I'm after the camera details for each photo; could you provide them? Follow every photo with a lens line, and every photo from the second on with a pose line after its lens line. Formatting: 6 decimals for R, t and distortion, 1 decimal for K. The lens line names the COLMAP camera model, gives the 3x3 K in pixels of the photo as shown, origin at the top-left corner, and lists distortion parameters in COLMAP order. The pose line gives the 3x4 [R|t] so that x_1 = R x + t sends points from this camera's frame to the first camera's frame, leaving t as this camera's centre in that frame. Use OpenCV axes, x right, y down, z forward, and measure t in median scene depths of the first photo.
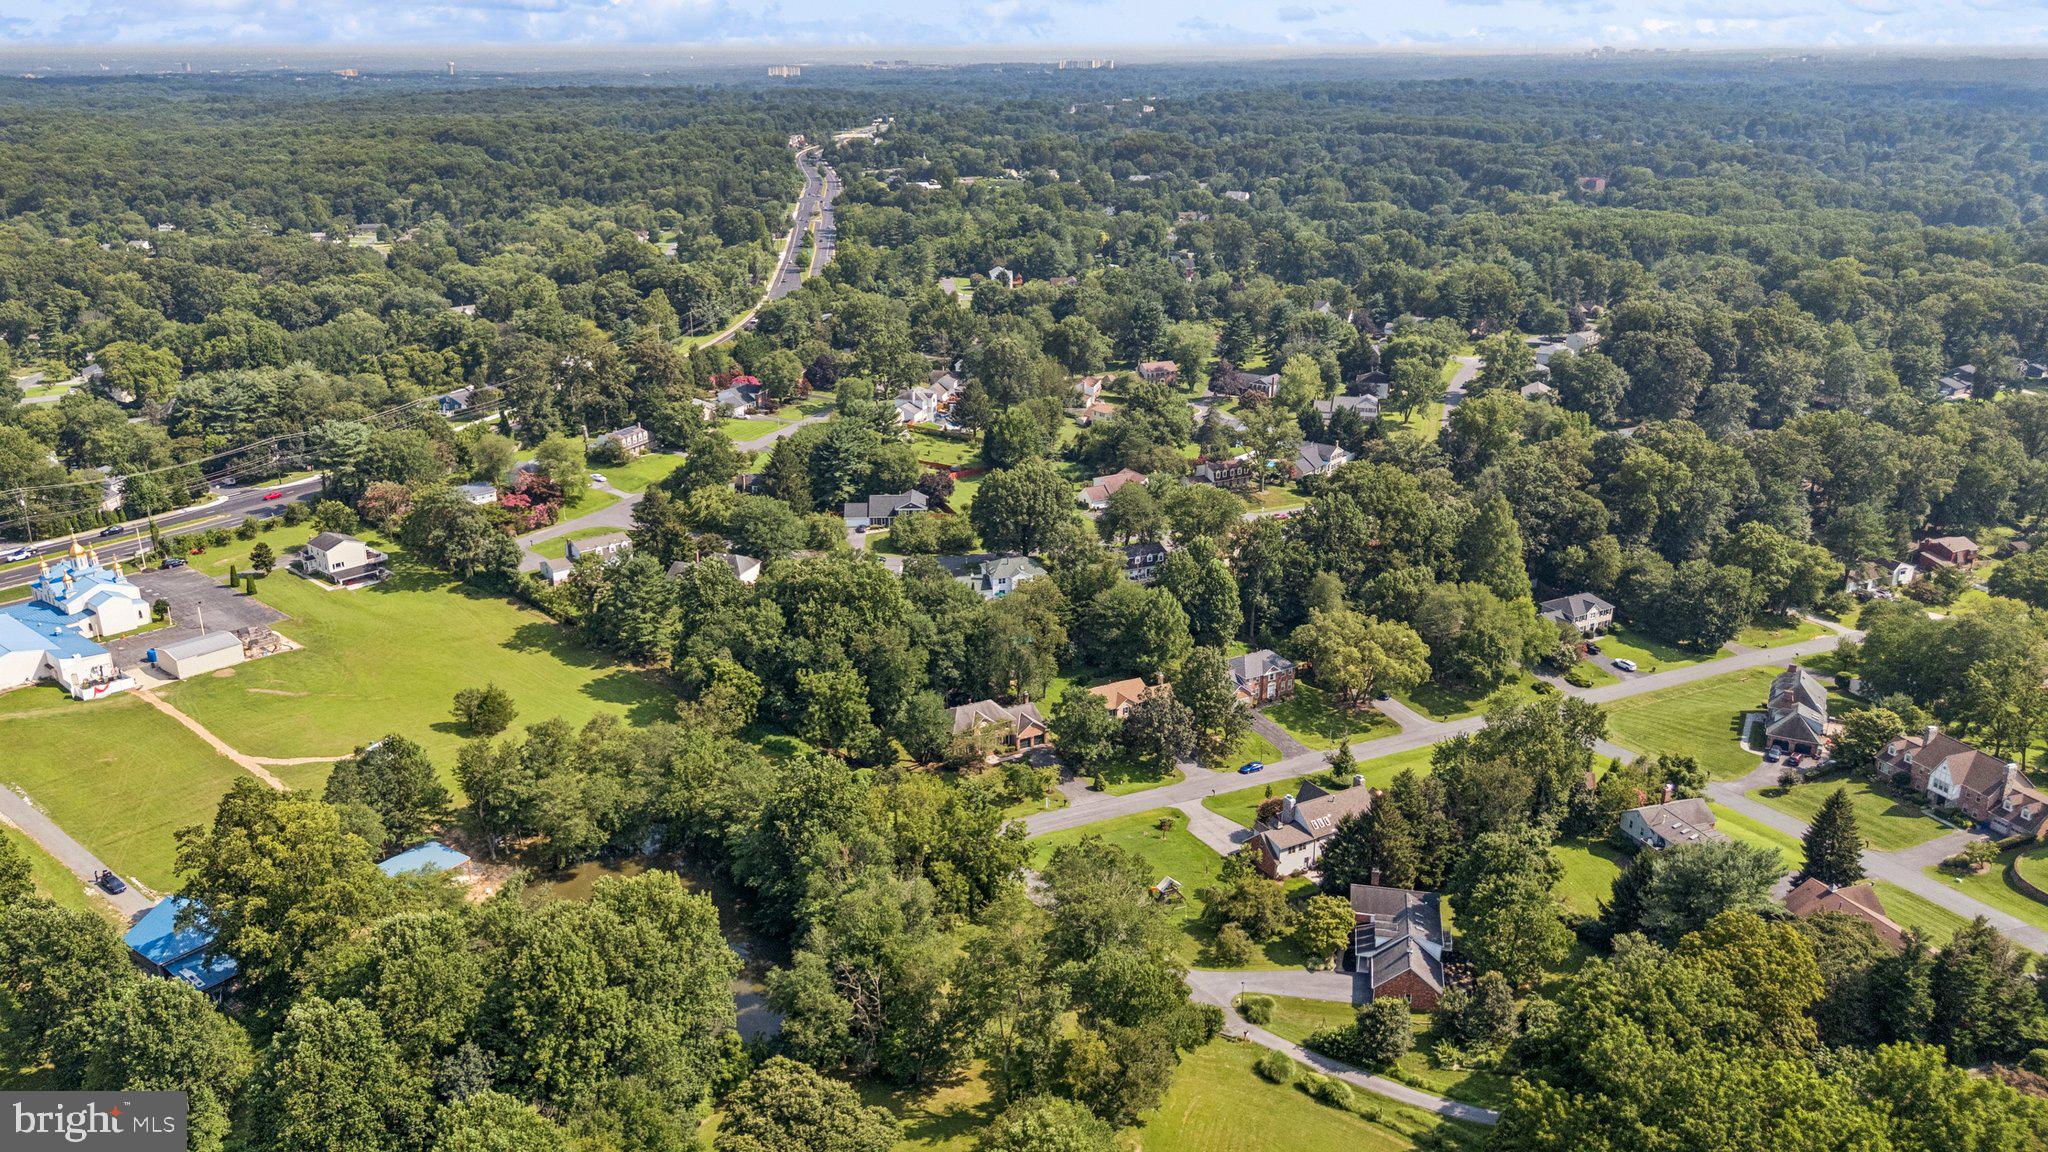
lens RADIAL K [[1496.5, 0, 1028.4], [0, 1496.5, 606.5], [0, 0, 1]] dist [0.063614, -0.058593]
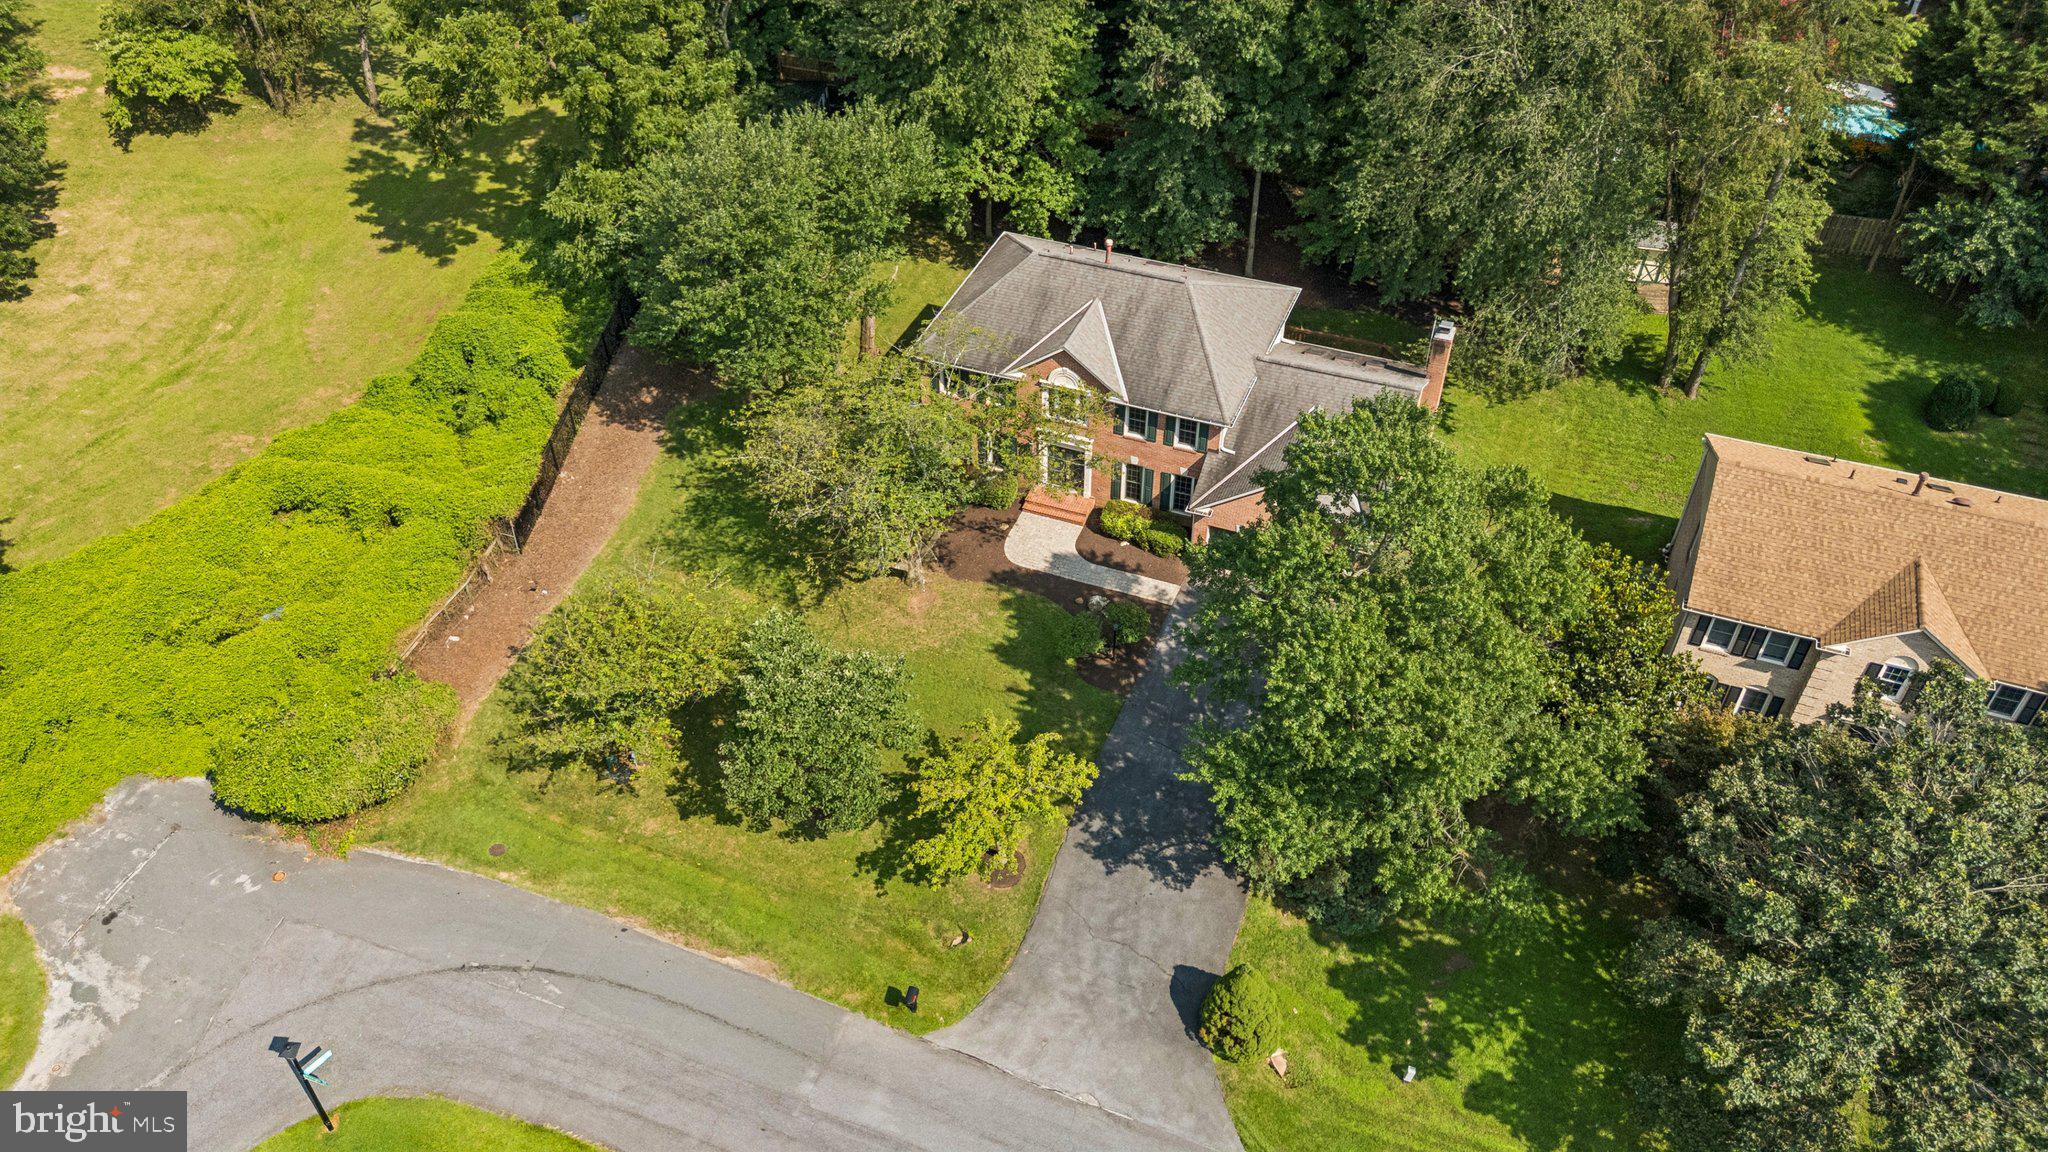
lens RADIAL K [[1513.5, 0, 1024.0], [0, 1513.5, 576.0], [0, 0, 1]] dist [0.067838, -0.063922]
pose [[0.632424, 0.518600, -0.575408, 0.081127], [-0.271268, 0.844058, 0.462580, 0.005515], [0.725571, -0.136457, 0.674482, 0.686402]]
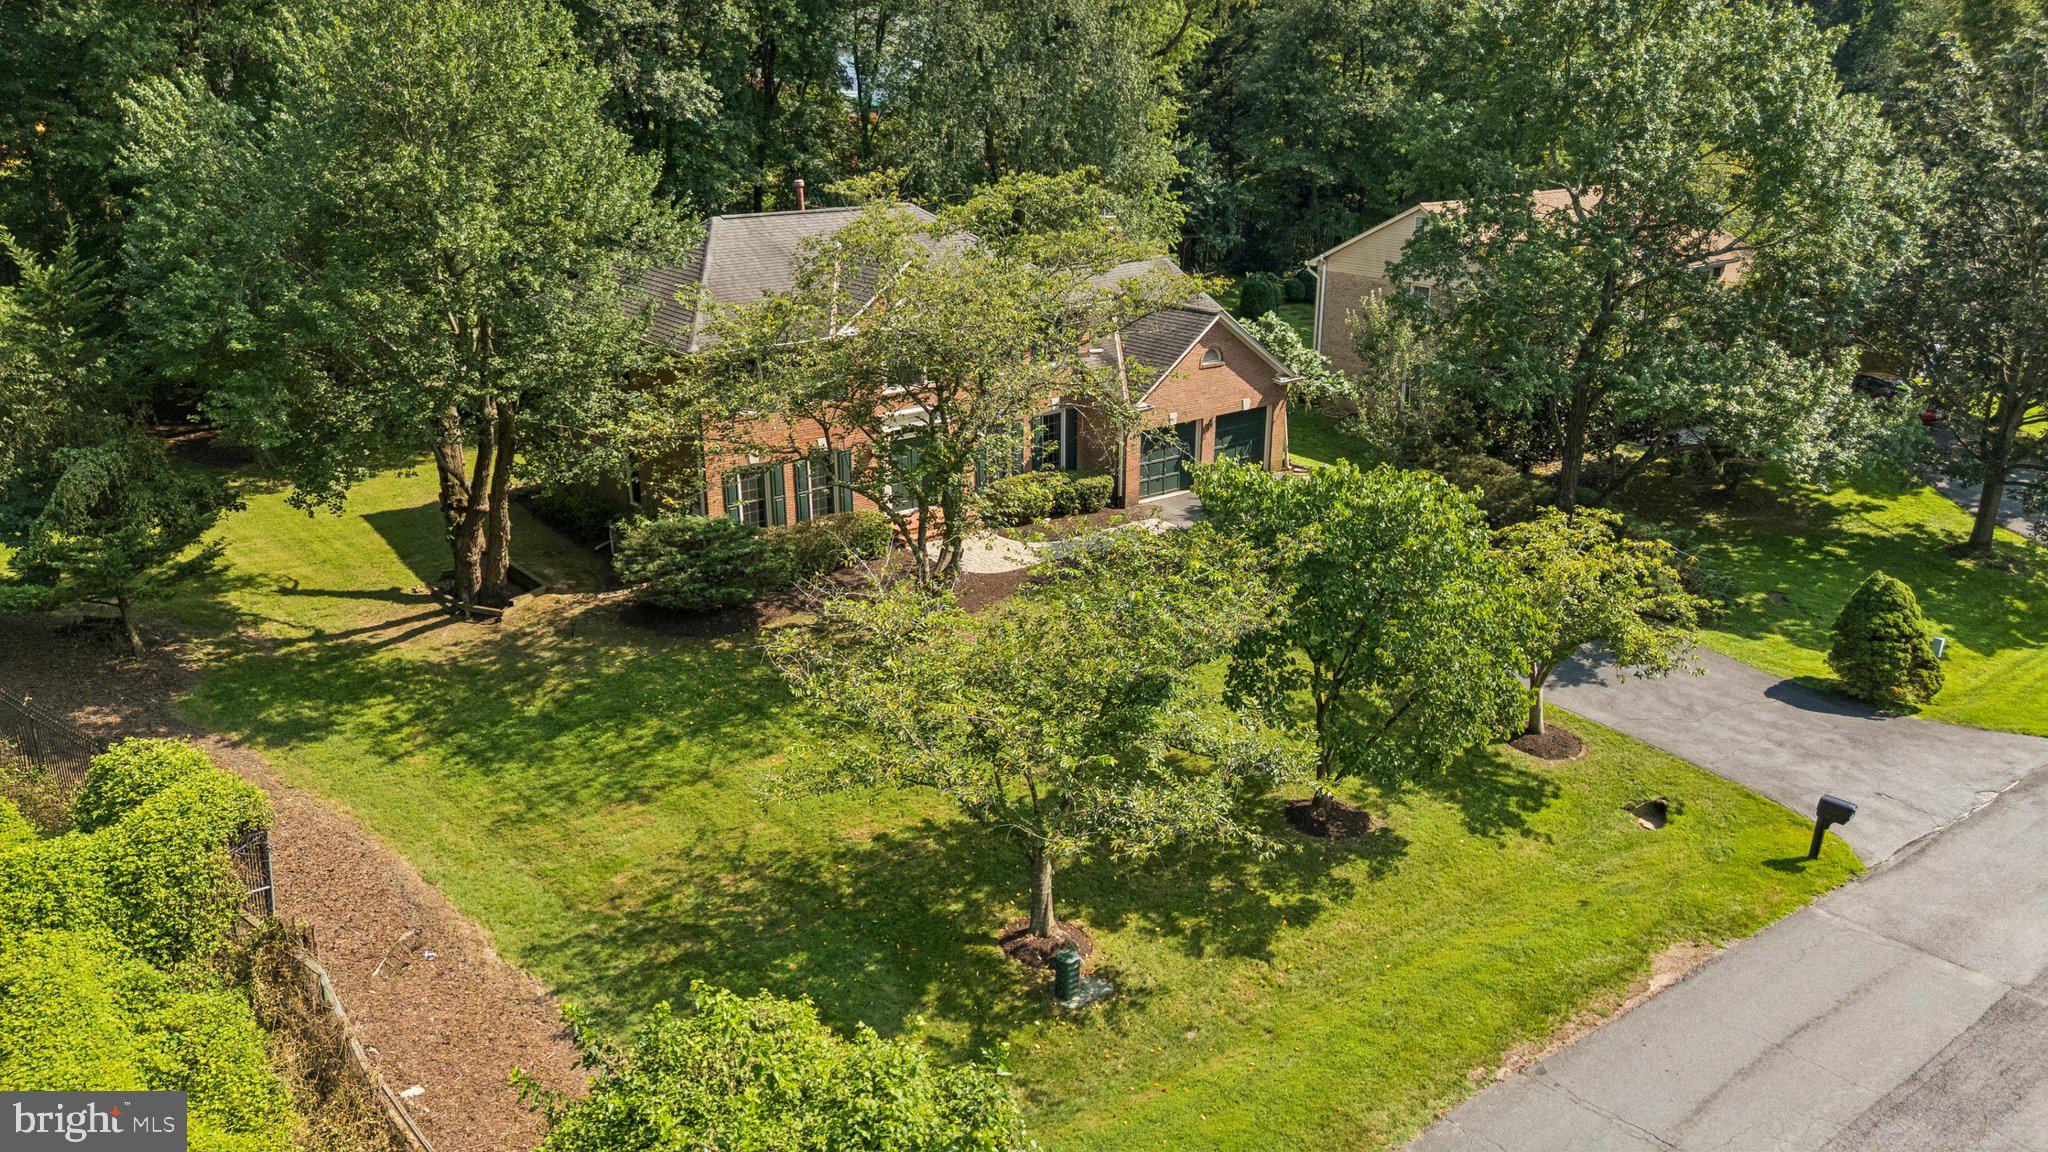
lens RADIAL K [[1513.5, 0, 1024.0], [0, 1513.5, 576.0], [0, 0, 1]] dist [0.067838, -0.063922]
pose [[0.987876, -0.048348, 0.147526, -0.034336], [0.051335, 0.998545, -0.016502, 0.086200], [-0.146513, 0.023875, 0.988921, 0.689913]]
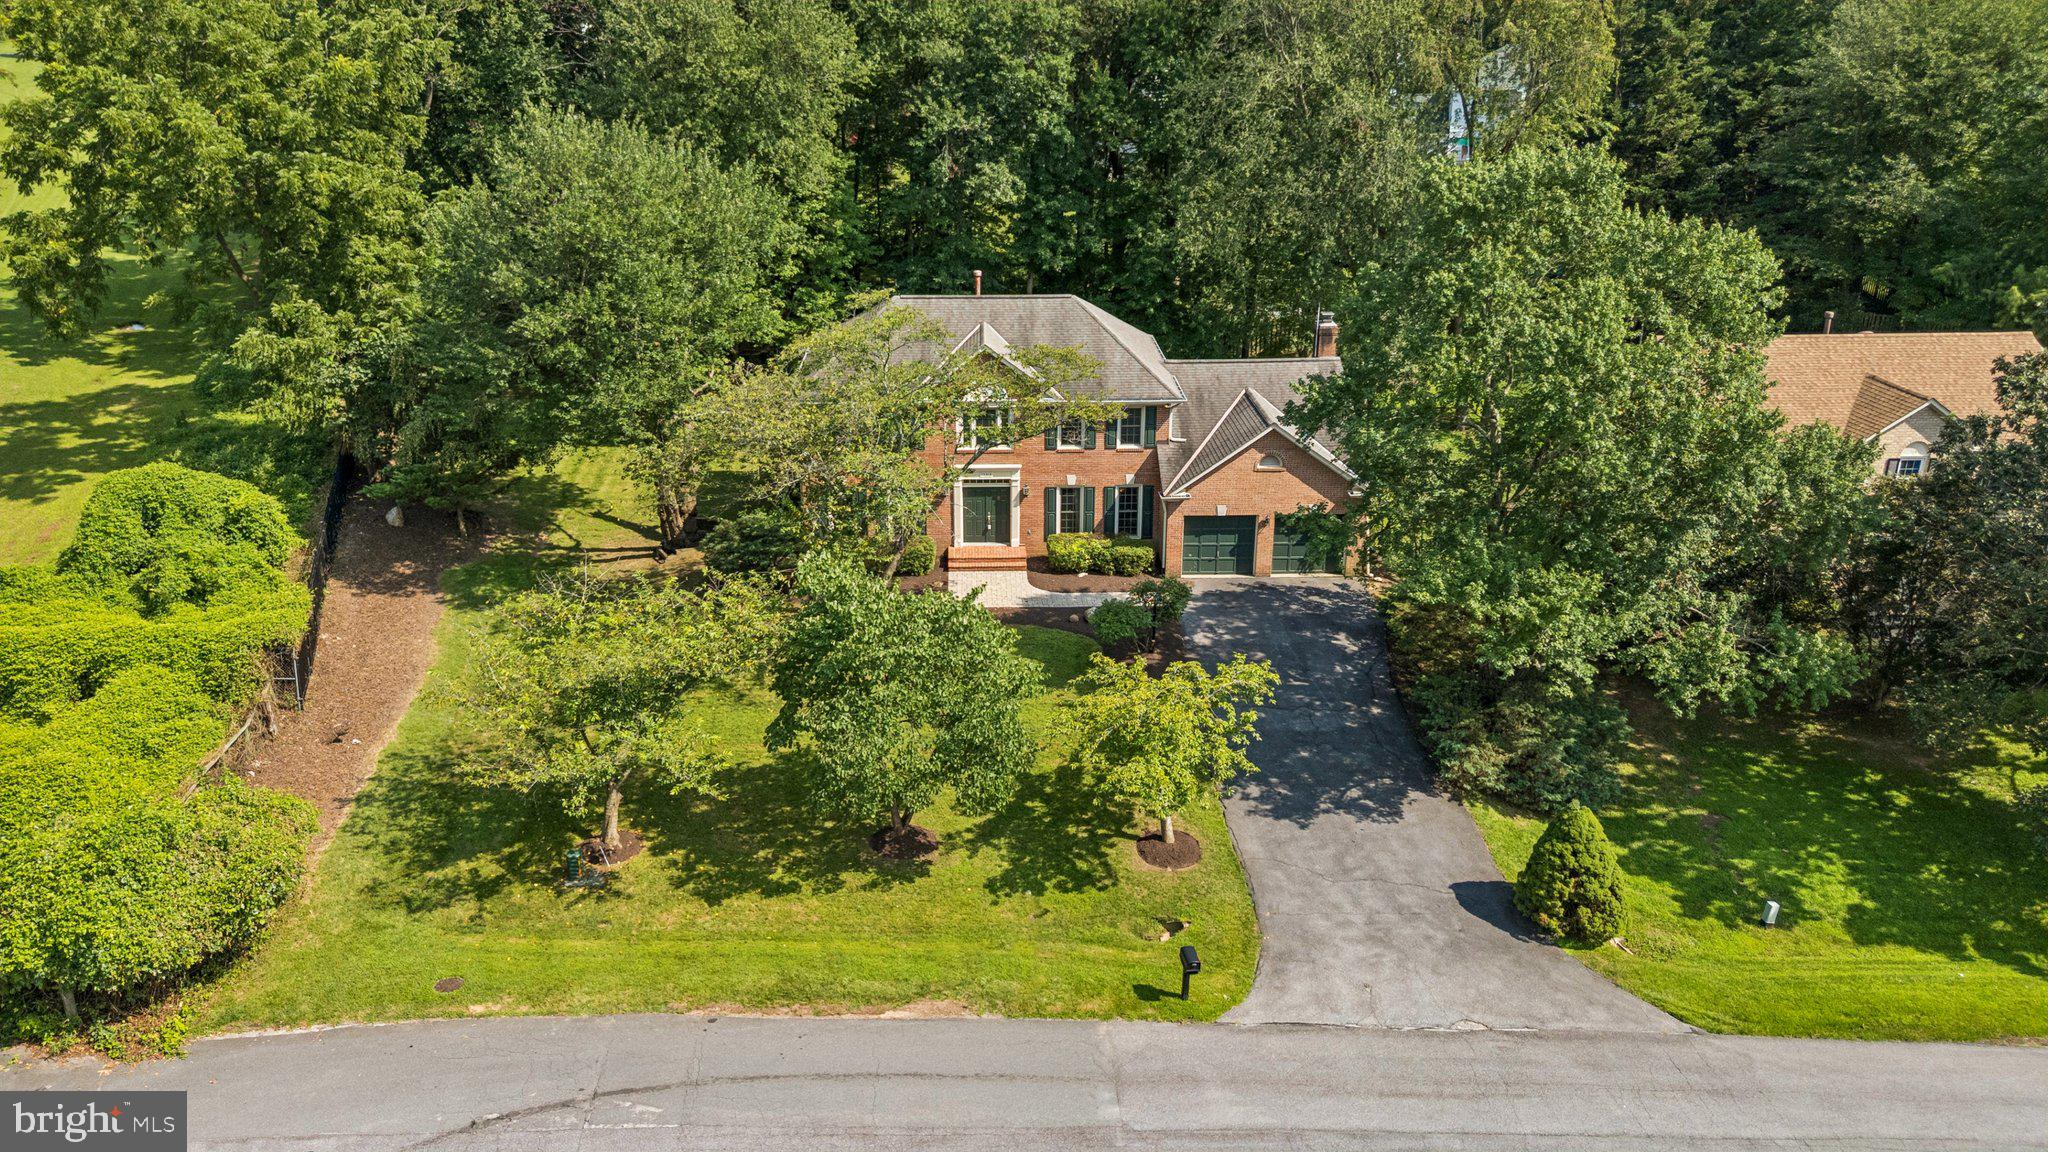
lens RADIAL K [[1496.5, 0, 1028.4], [0, 1496.5, 606.5], [0, 0, 1]] dist [0.063614, -0.058593]
pose [[0.890137, 0.174408, -0.420997, 0.043794], [-0.163835, 0.984570, 0.061476, 0.074570], [0.425223, 0.014252, 0.904977, 0.678023]]
